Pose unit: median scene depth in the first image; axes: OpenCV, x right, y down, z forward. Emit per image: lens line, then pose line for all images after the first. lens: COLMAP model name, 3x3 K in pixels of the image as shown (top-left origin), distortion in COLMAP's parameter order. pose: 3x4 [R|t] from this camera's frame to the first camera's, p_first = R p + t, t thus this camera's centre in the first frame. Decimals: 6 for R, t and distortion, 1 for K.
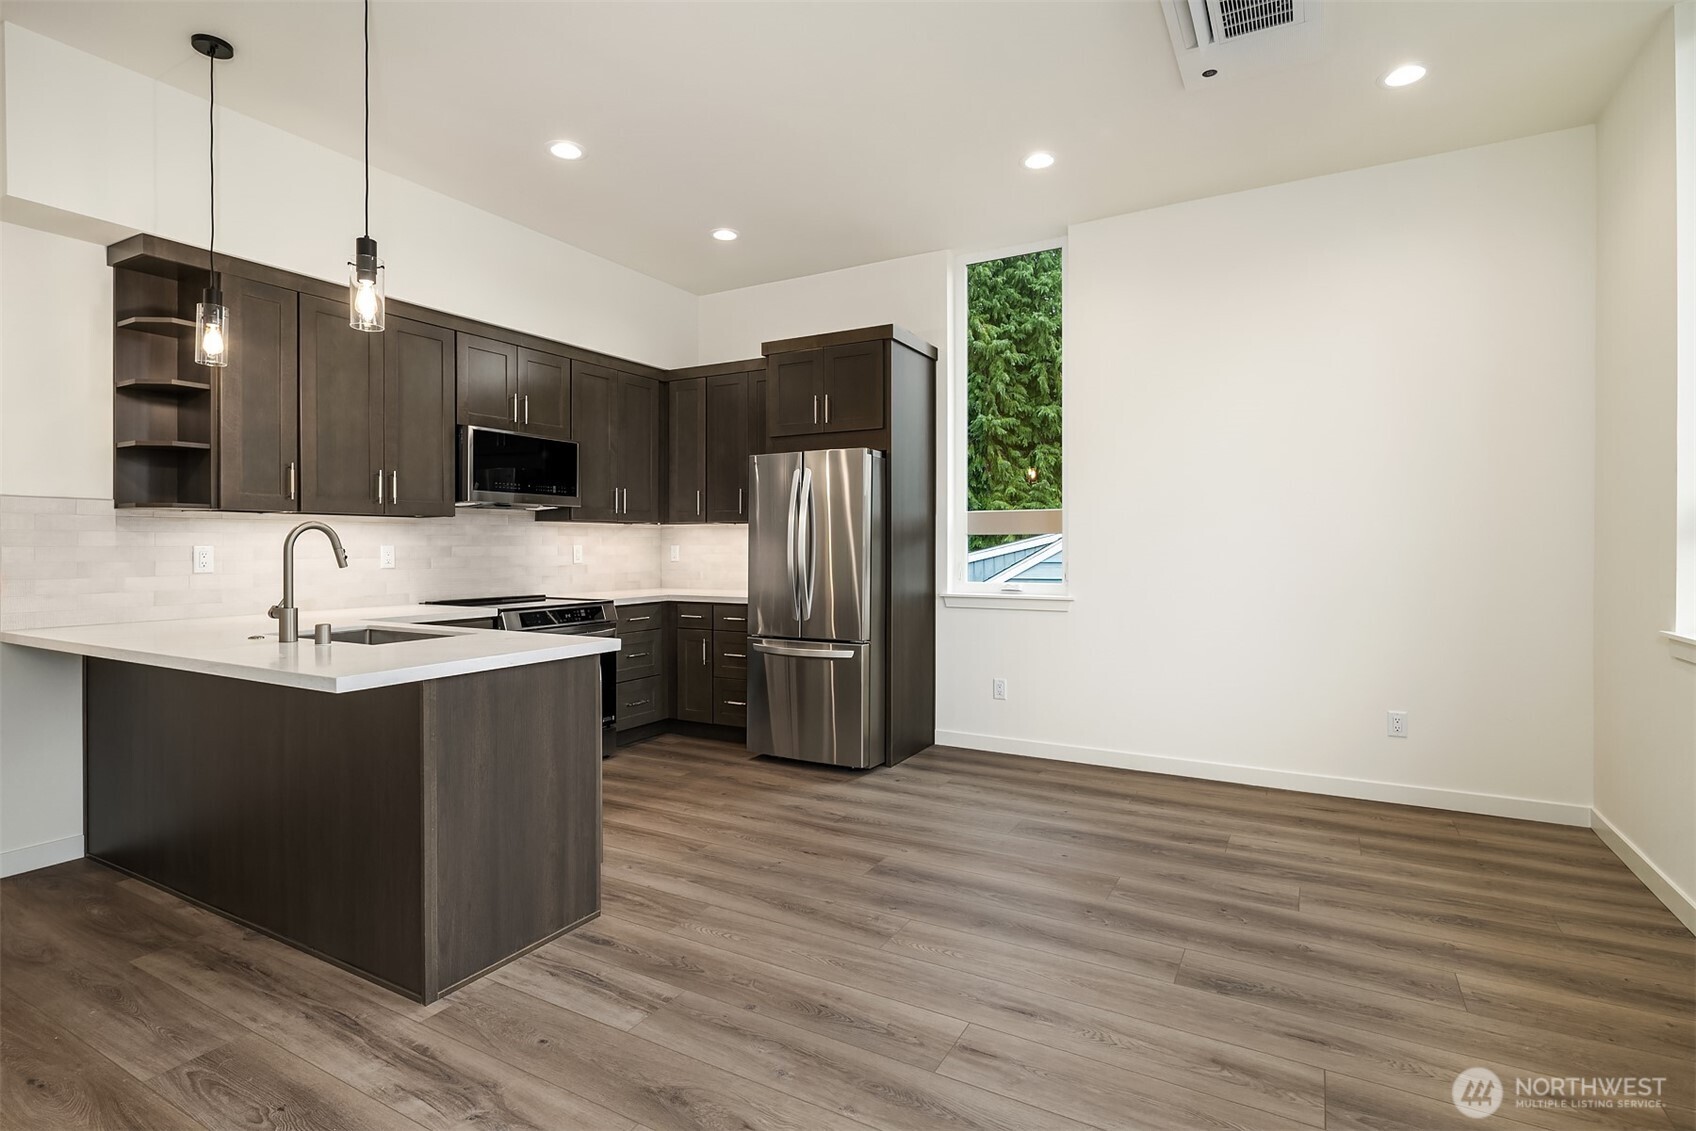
lens RADIAL K [[847.5, 0, 848.0], [0, 847.5, 565.5], [0, 0, 1]] dist [-0.000038, -0.000568]
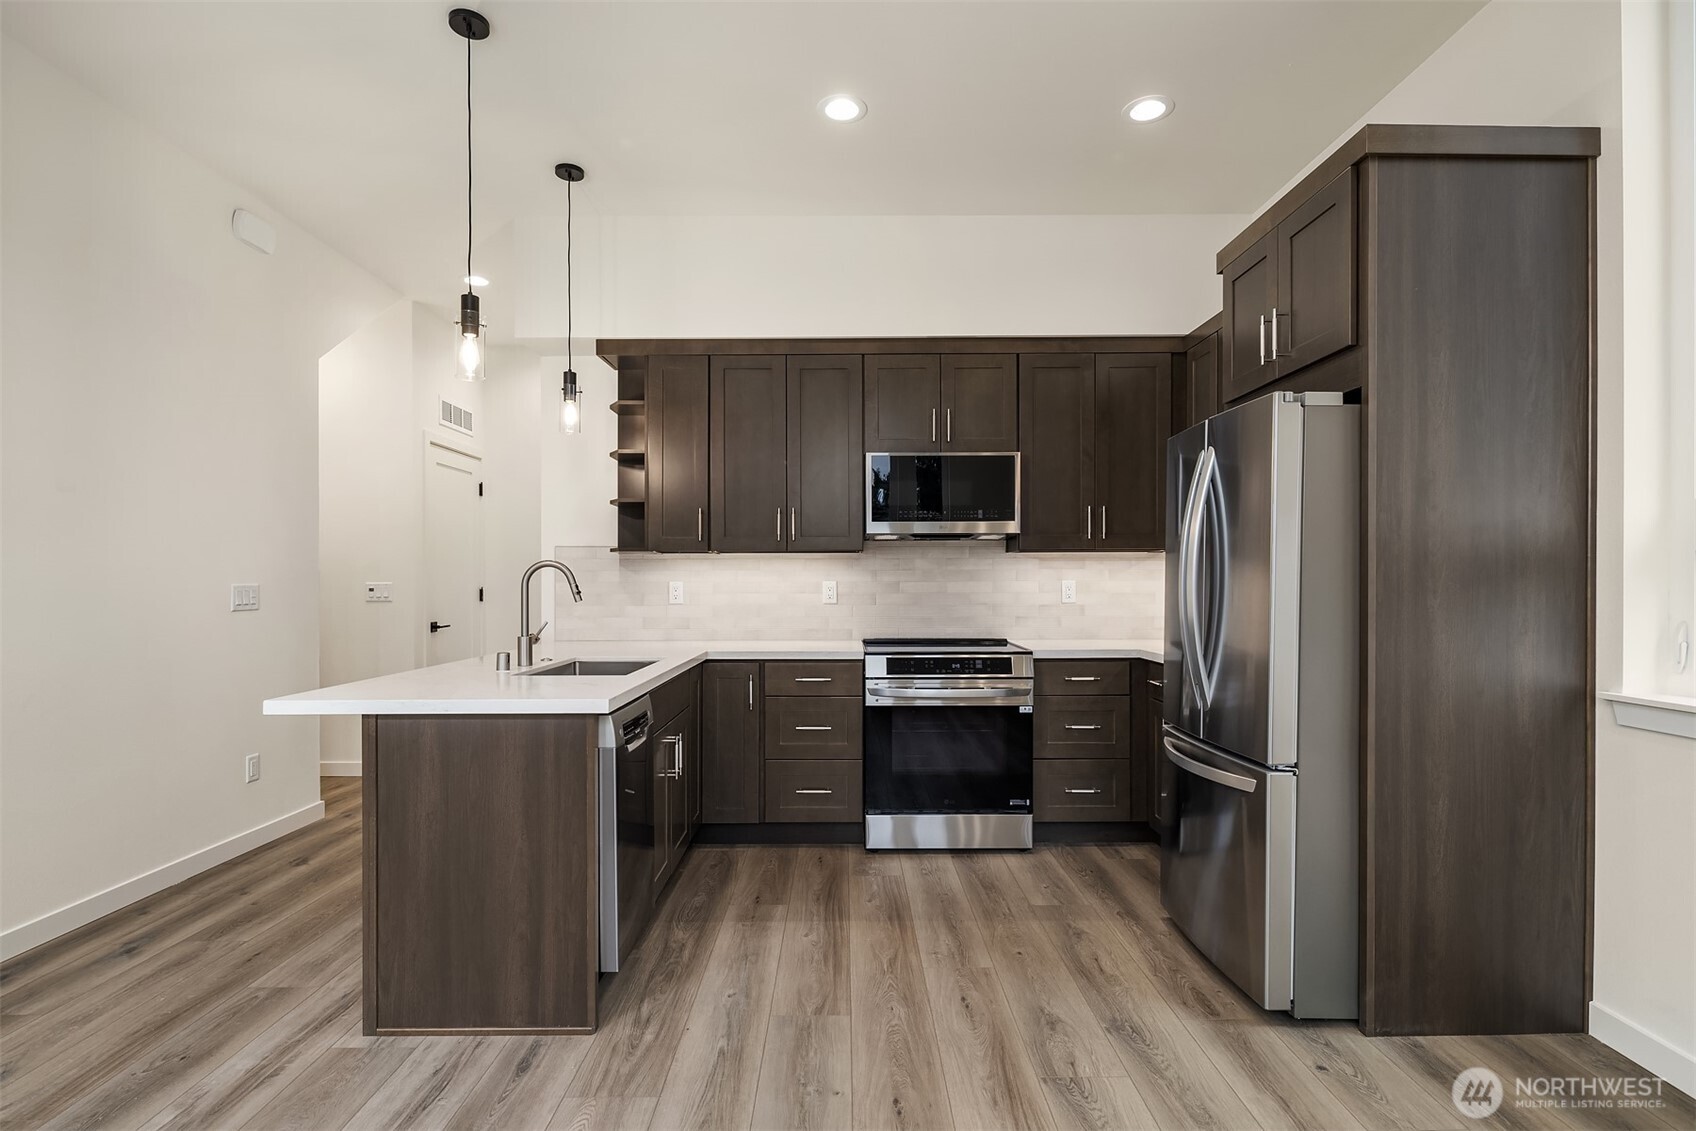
lens RADIAL K [[834.1, 0, 855.1], [0, 834.1, 588.6], [0, 0, 1]] dist [0.001603, -0.000463]
pose [[0.484744, 0.007139, -0.874627, 0.346136], [-0.019267, 0.999811, -0.002518, -0.012611], [0.874444, 0.018072, 0.484790, 0.538375]]
